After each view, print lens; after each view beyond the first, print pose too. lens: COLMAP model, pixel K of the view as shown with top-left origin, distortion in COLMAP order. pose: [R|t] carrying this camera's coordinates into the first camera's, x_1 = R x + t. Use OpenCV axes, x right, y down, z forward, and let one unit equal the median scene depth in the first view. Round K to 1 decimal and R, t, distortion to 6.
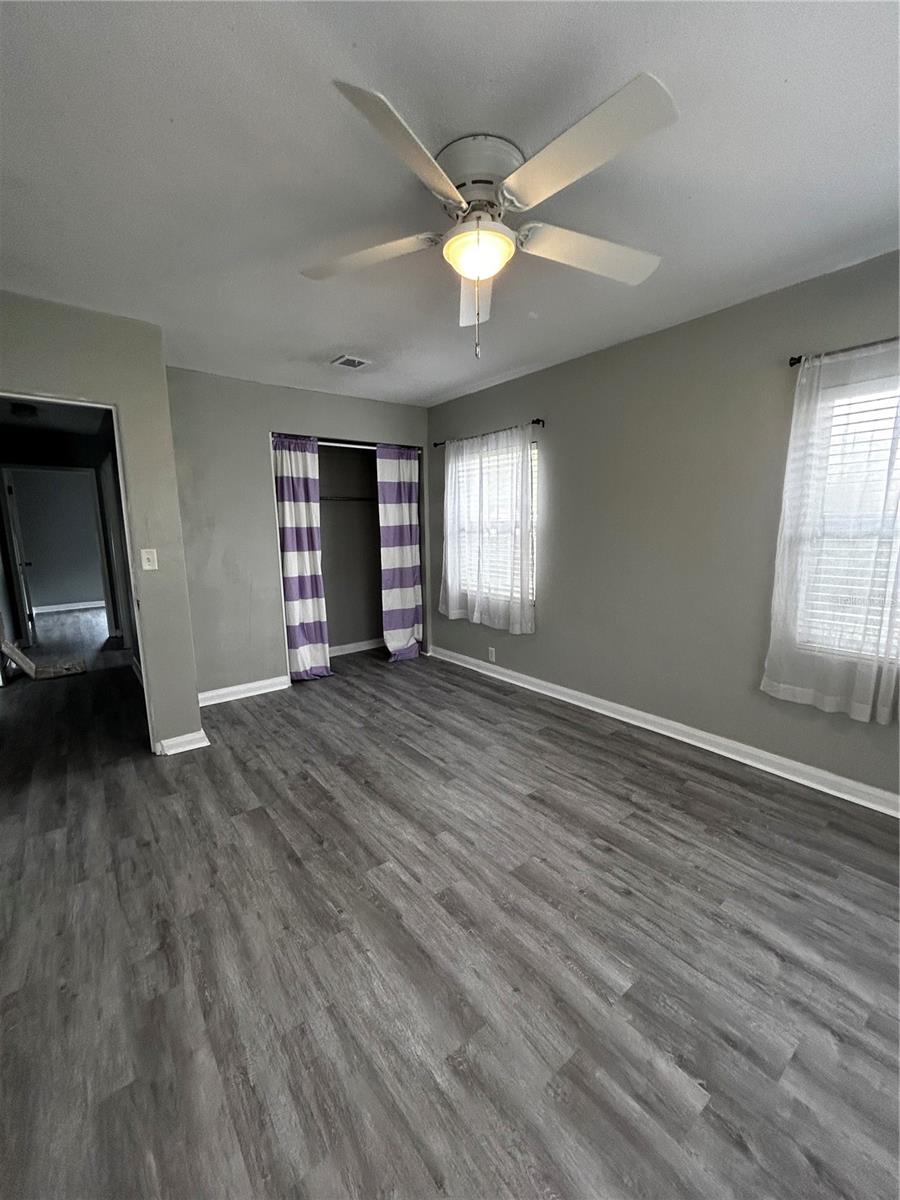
lens RADIAL K [[487.0, 0, 450.0], [0, 487.0, 600.0], [0, 0, 1]] dist [0.001078, 0.000538]
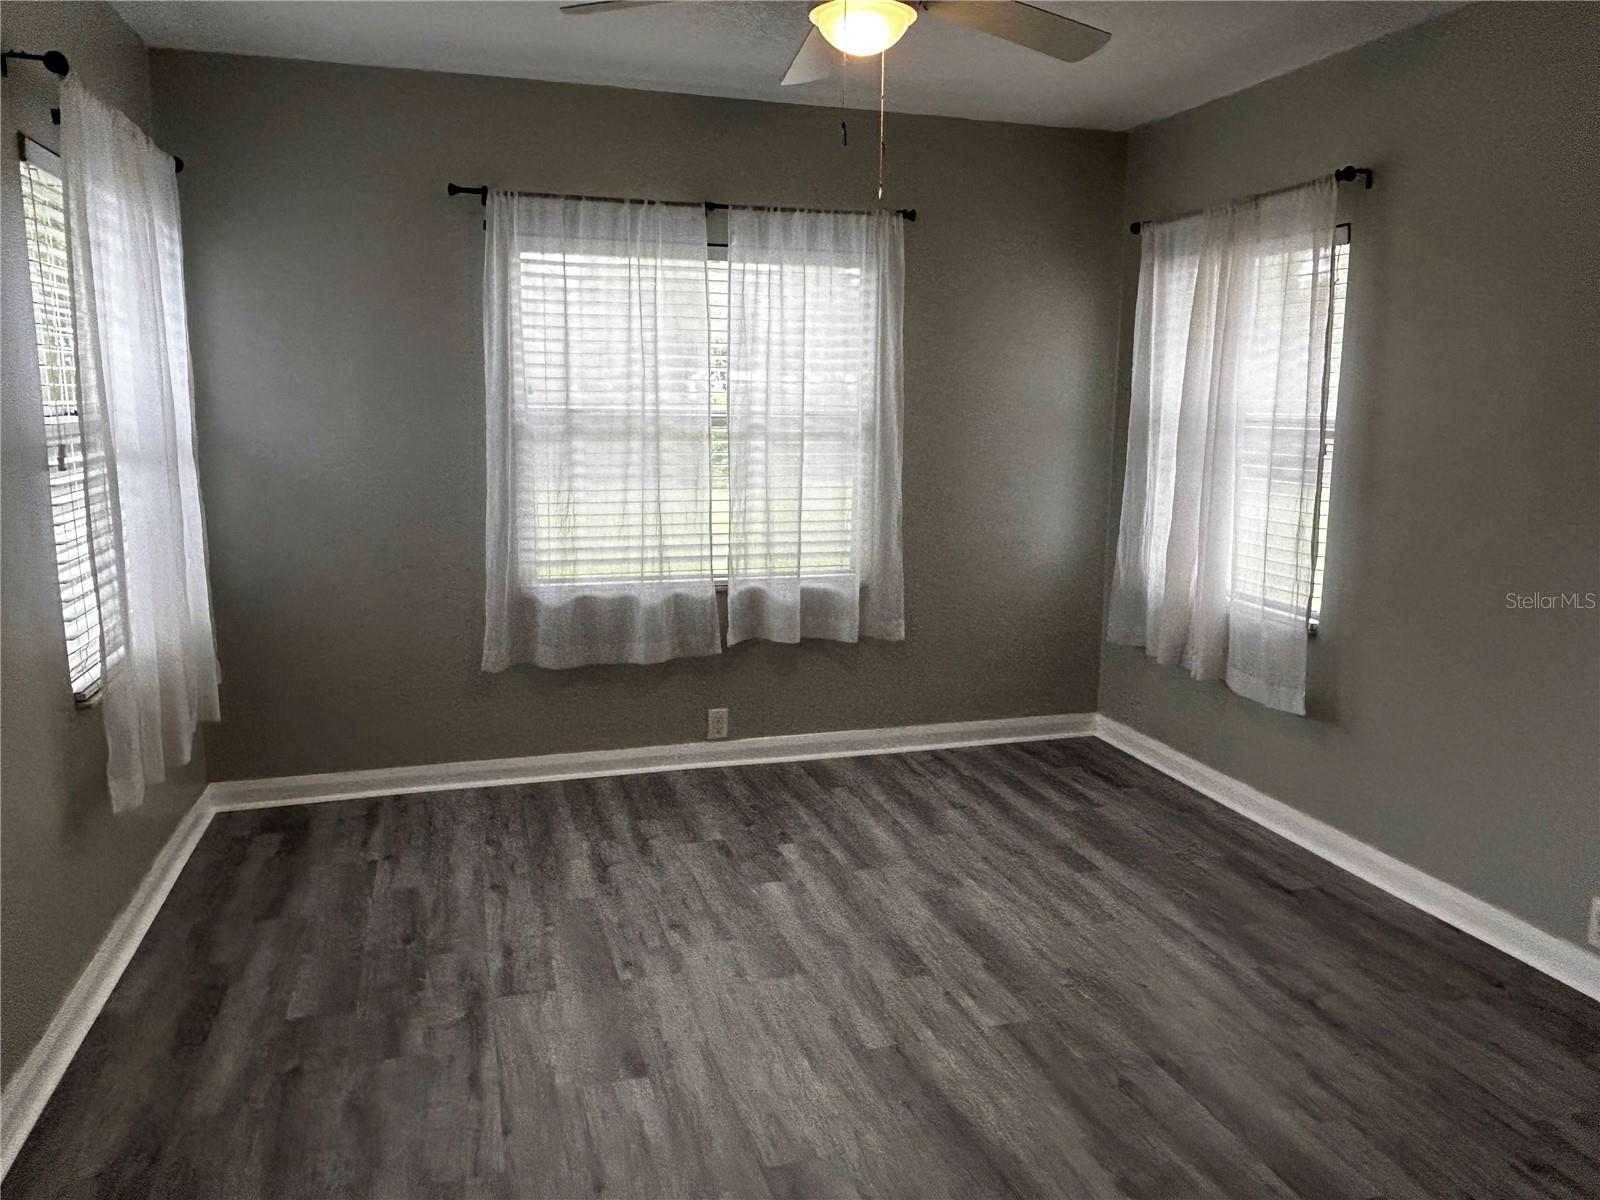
lens RADIAL K [[1134.7, 0, 800.0], [0, 1134.7, 600.0], [0, 0, 1]] dist [-0.002220, -0.000262]
pose [[-0.930962, -0.057945, 0.360489, -0.374281], [0.060746, 0.948985, 0.309415, -0.360399], [-0.360028, 0.309951, -0.879949, 2.134347]]
